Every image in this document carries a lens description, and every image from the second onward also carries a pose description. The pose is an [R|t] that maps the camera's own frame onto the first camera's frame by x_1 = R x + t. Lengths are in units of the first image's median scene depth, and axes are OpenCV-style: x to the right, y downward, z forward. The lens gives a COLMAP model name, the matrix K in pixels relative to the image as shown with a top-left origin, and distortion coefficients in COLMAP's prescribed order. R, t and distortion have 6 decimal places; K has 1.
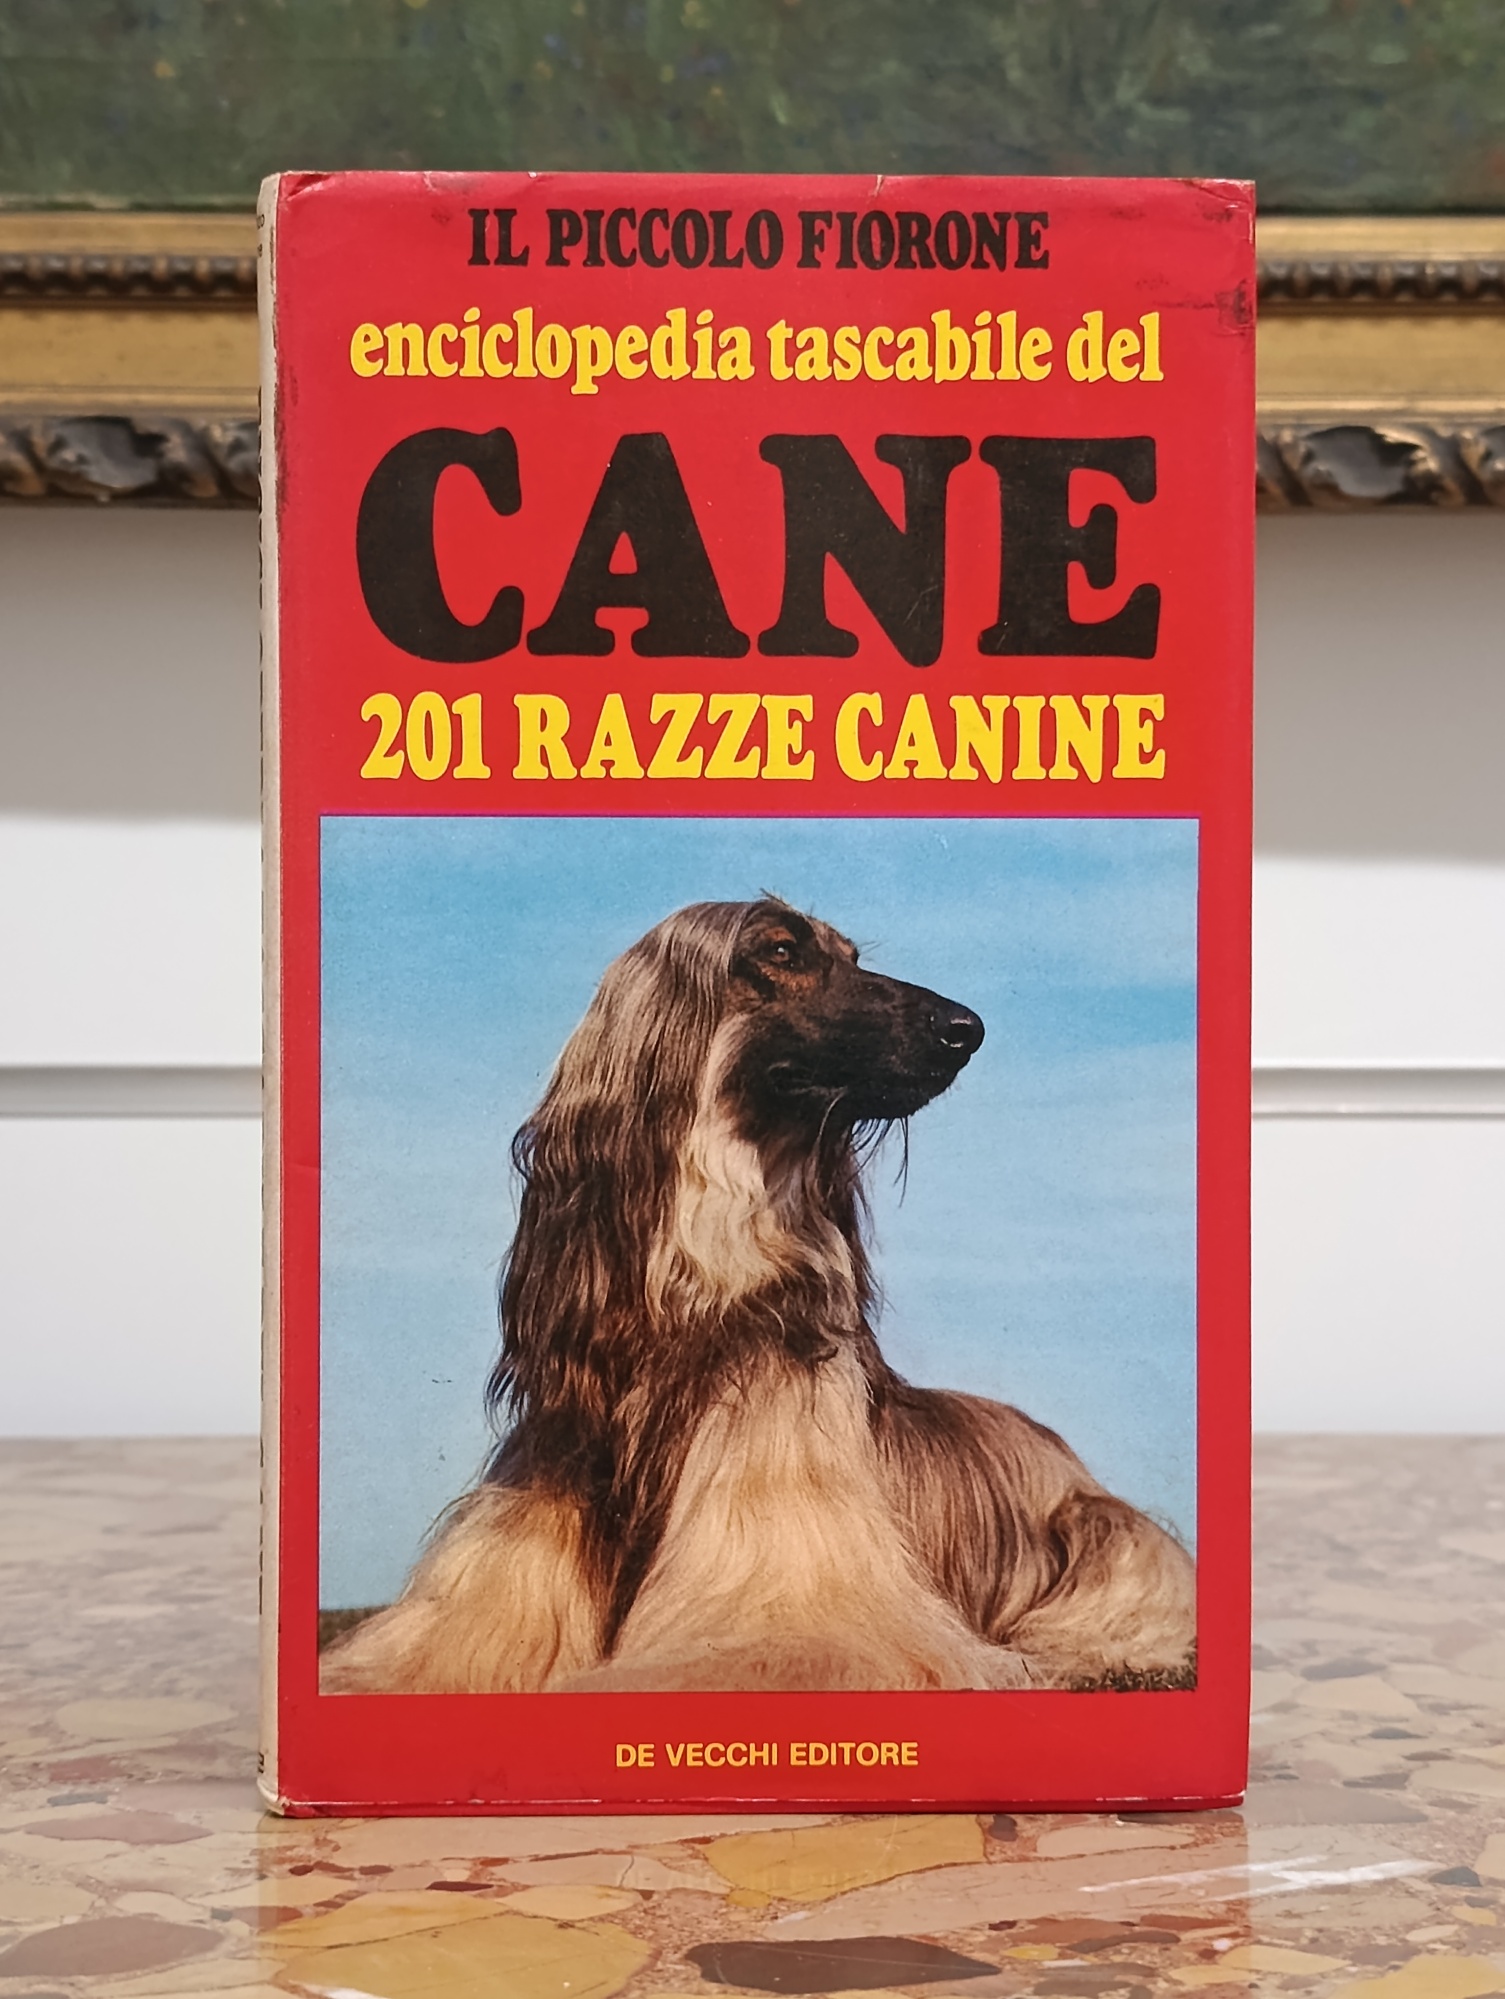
lens RADIAL K [[4397.9, 0, 745.8], [0, 4397.9, 974.4], [0, 0, 1]] dist [0.038082, 0.095204]
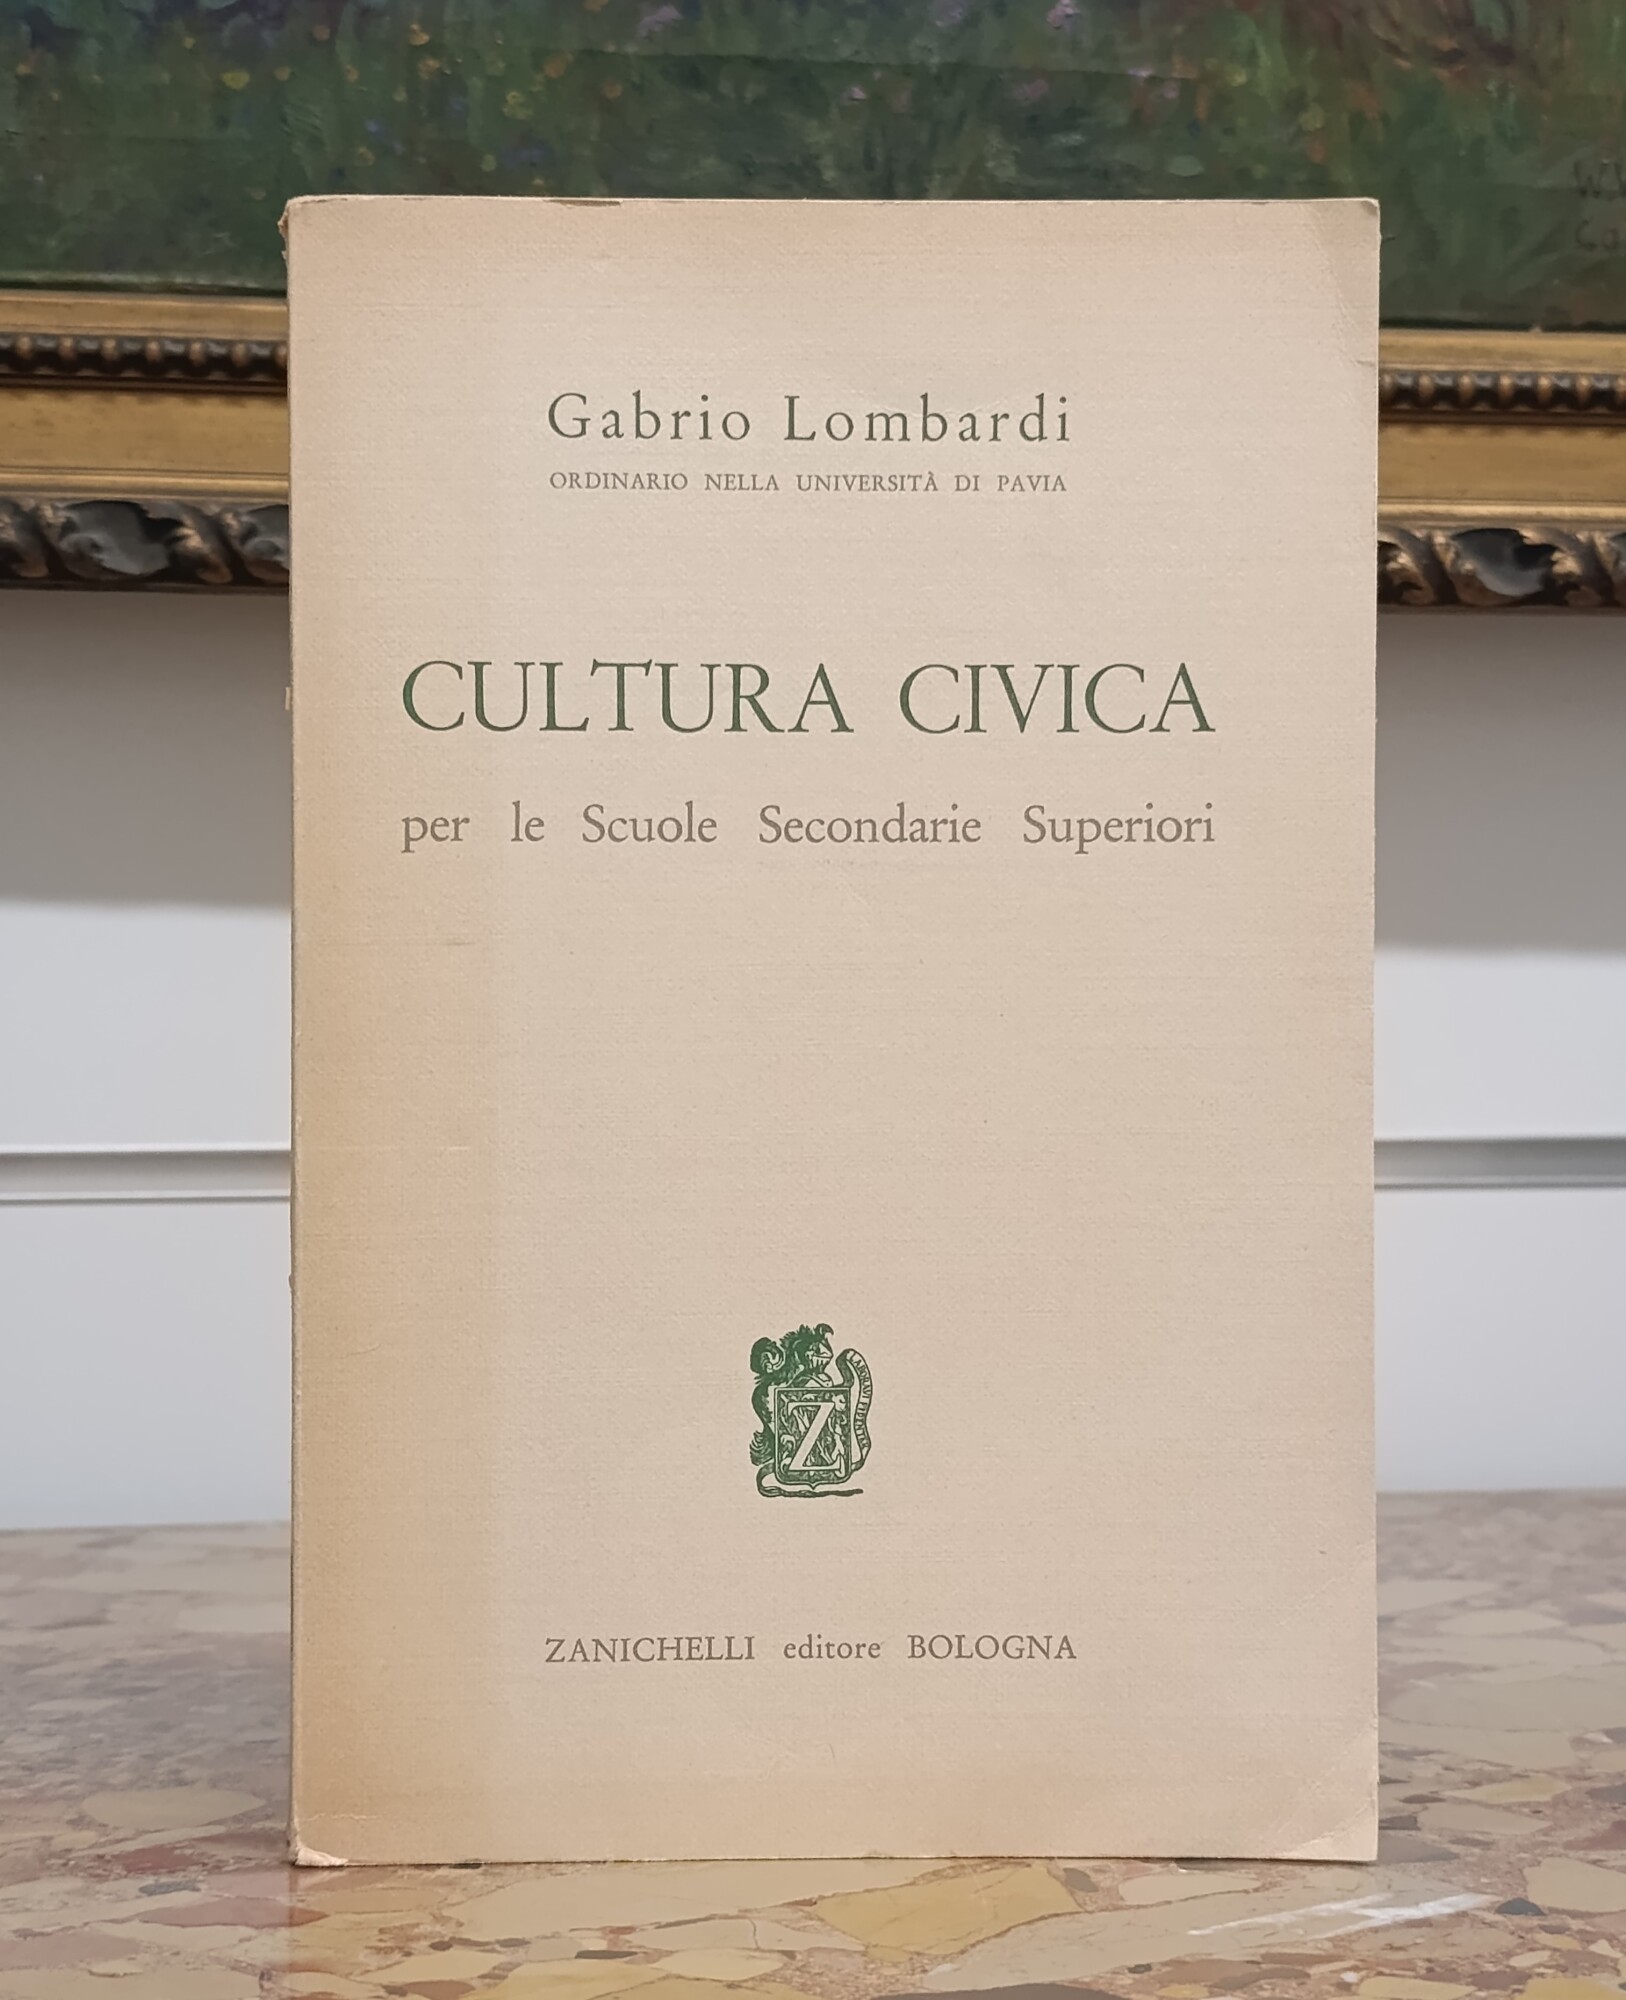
lens RADIAL K [[4572.0, 0, 901.6], [0, 4572.0, 971.2], [0, 0, 1]] dist [0.099243, -0.403033]
pose [[0.983691, -0.002859, 0.179843, -0.149608], [0.004742, 0.999938, -0.010039, -0.010902], [-0.179803, 0.010728, 0.983644, -0.063187]]
